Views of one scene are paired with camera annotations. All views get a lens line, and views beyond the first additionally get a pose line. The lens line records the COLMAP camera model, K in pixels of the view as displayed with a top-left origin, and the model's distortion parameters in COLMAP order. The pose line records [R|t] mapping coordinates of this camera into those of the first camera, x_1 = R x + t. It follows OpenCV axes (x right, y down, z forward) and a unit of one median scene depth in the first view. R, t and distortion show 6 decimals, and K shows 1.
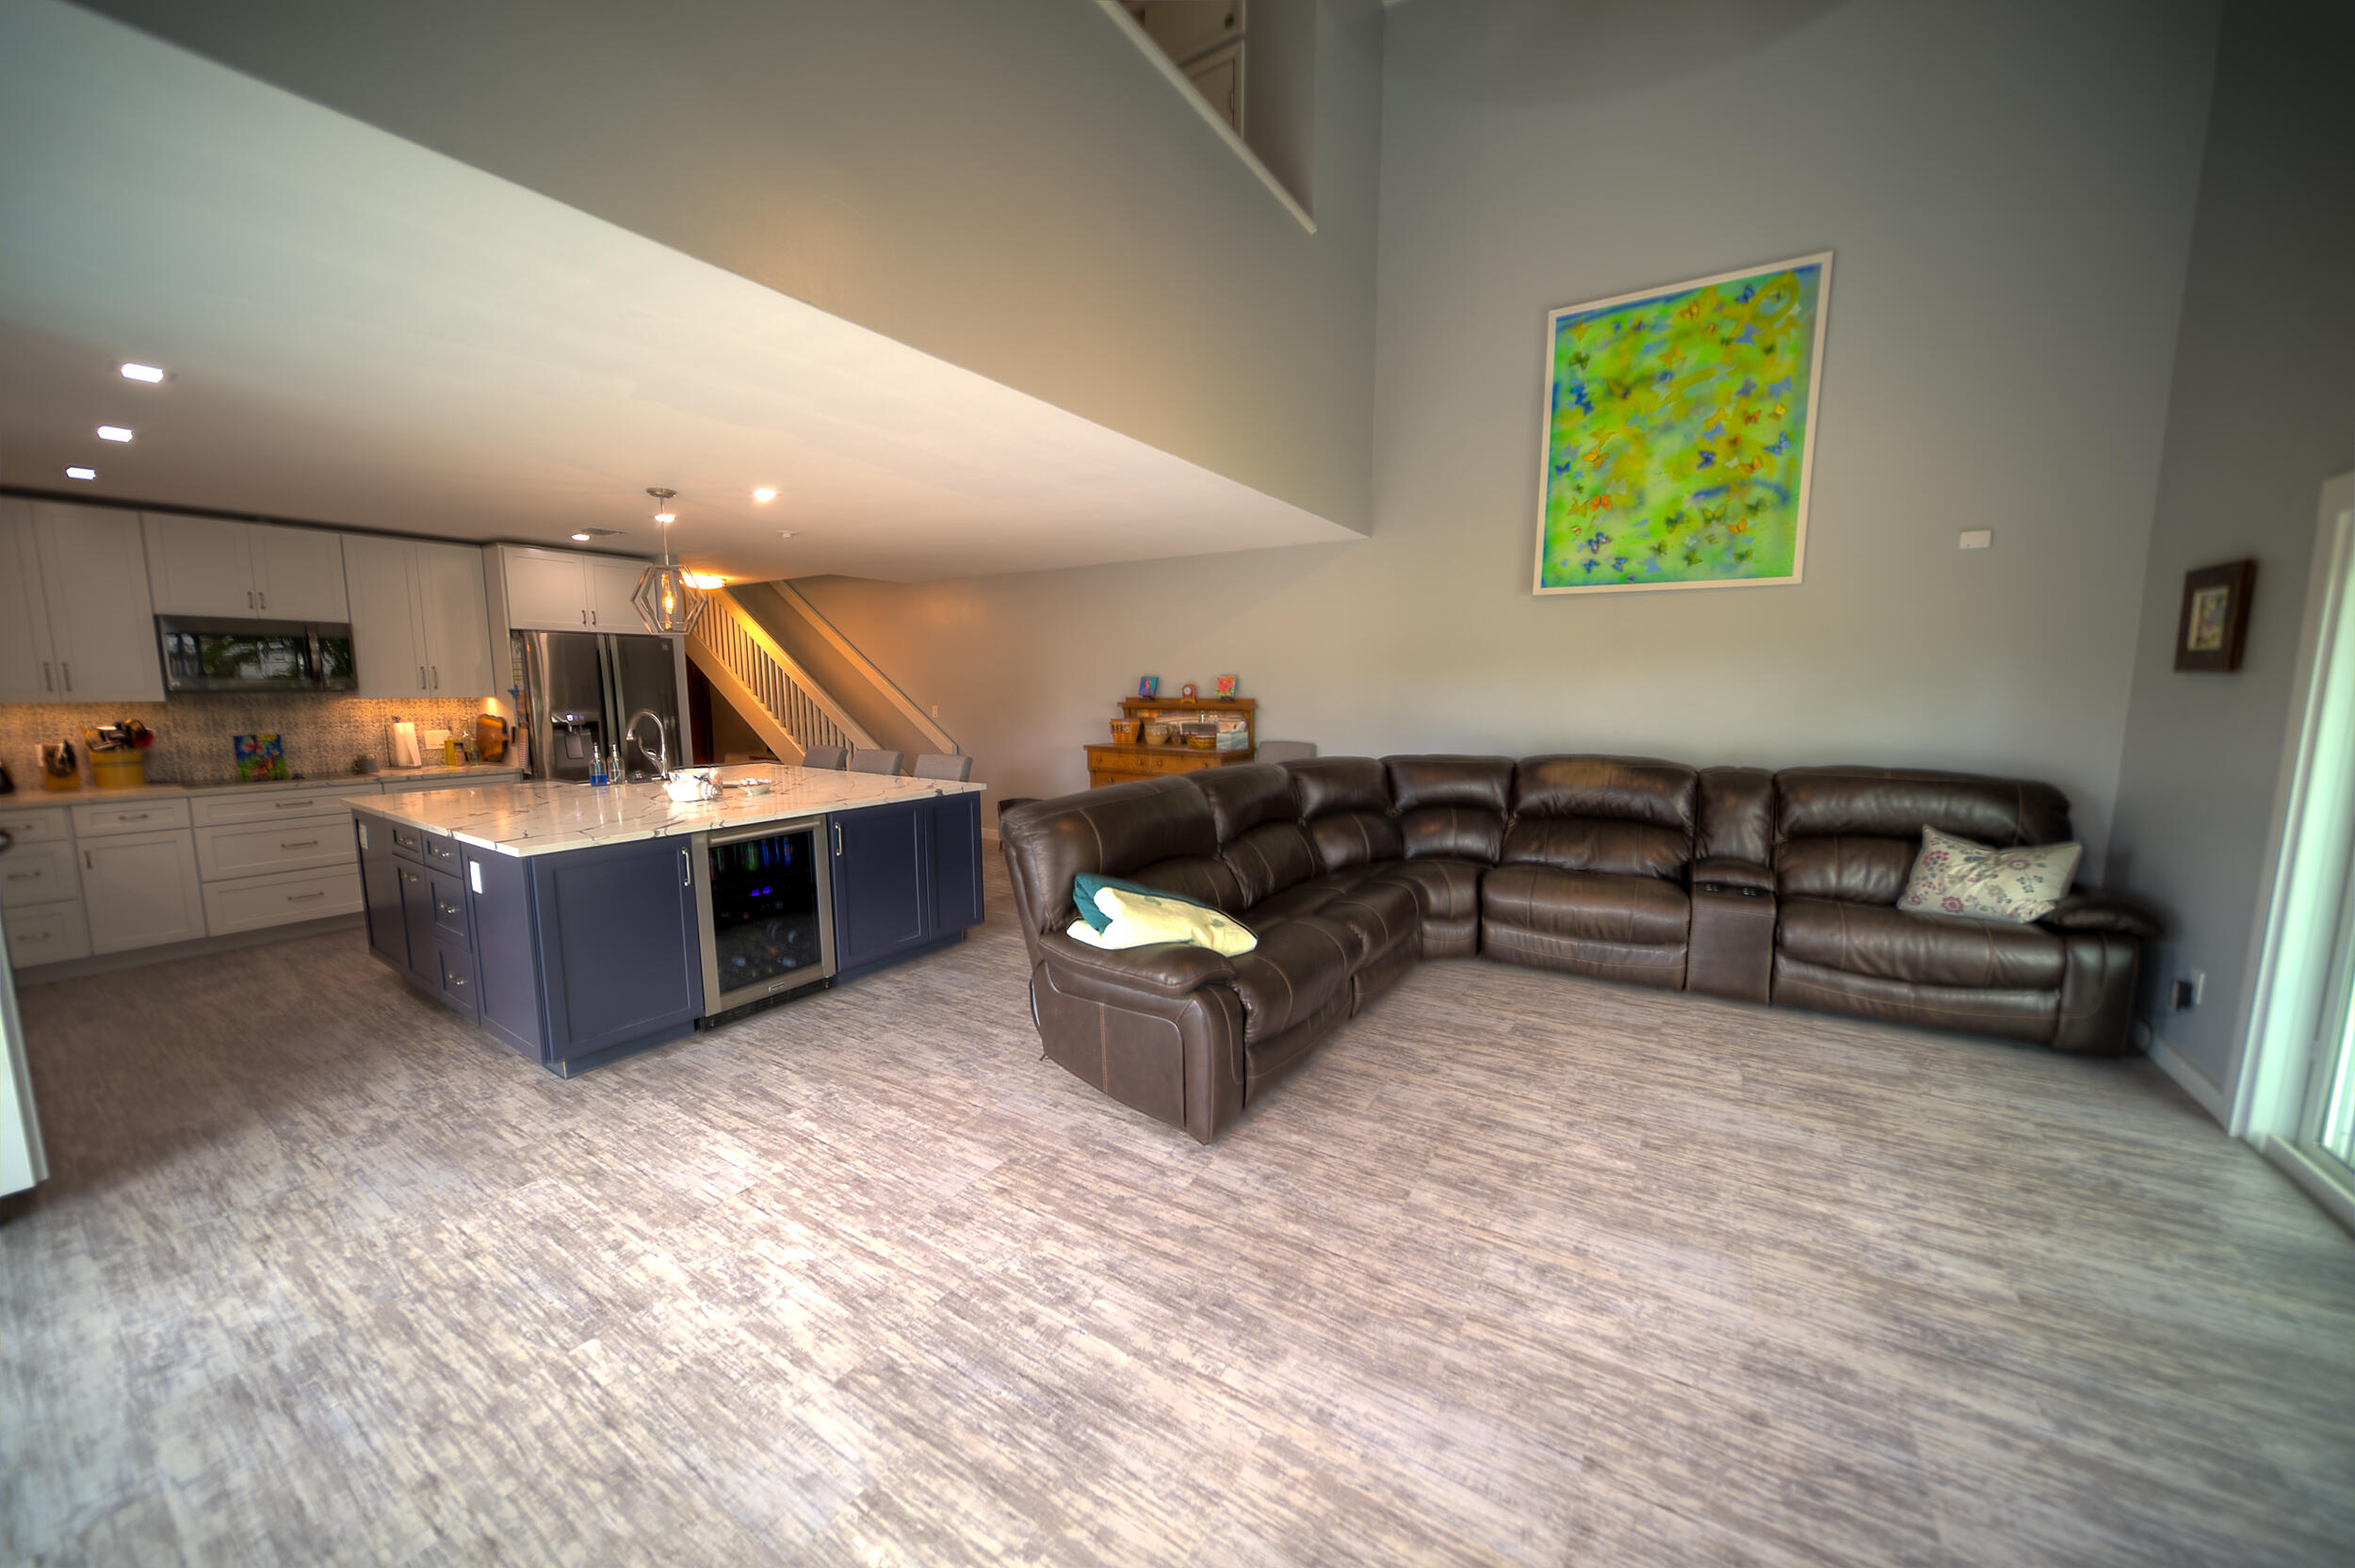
lens RADIAL K [[822.3, 0, 1180.5], [0, 822.3, 788.6], [0, 0, 1]] dist [-0.001730, -0.000283]
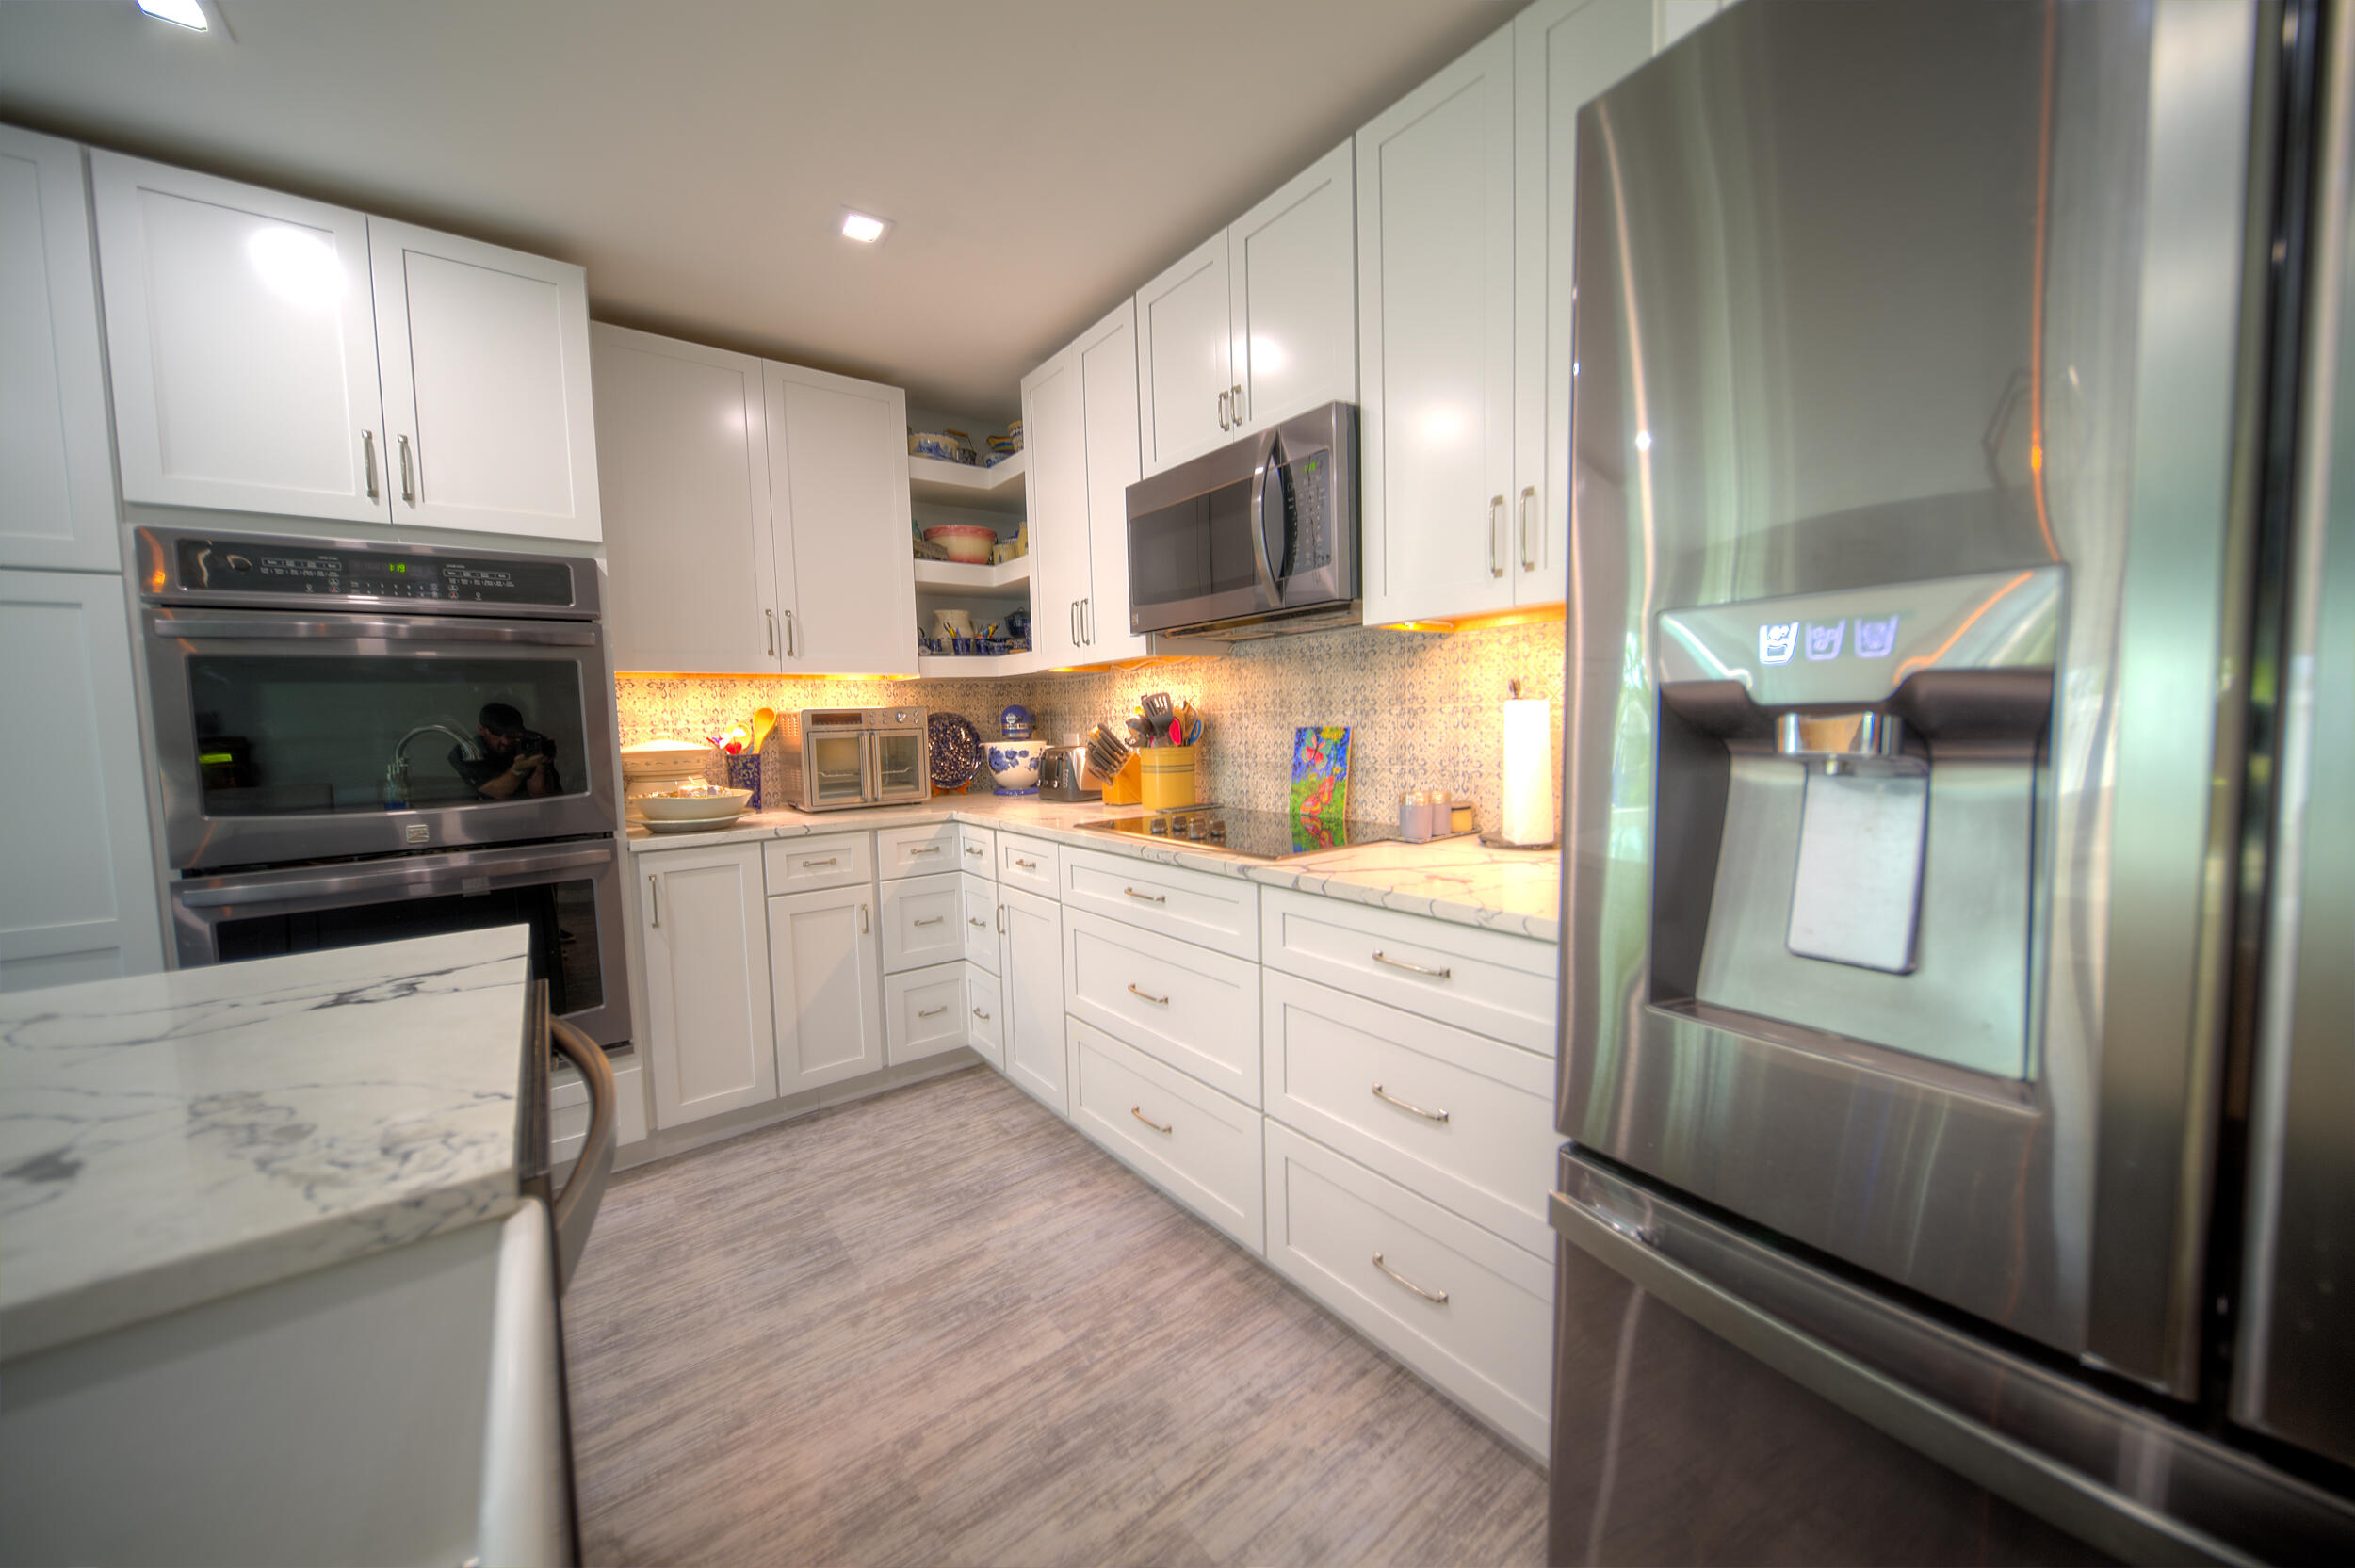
lens RADIAL K [[822.3, 0, 1180.5], [0, 822.3, 788.6], [0, 0, 1]] dist [-0.001730, -0.000283]
pose [[-0.327844, 0.088020, -0.940623, -0.905212], [-0.094727, 0.987570, 0.125429, -0.111345], [0.939971, 0.130224, -0.315431, 1.464970]]
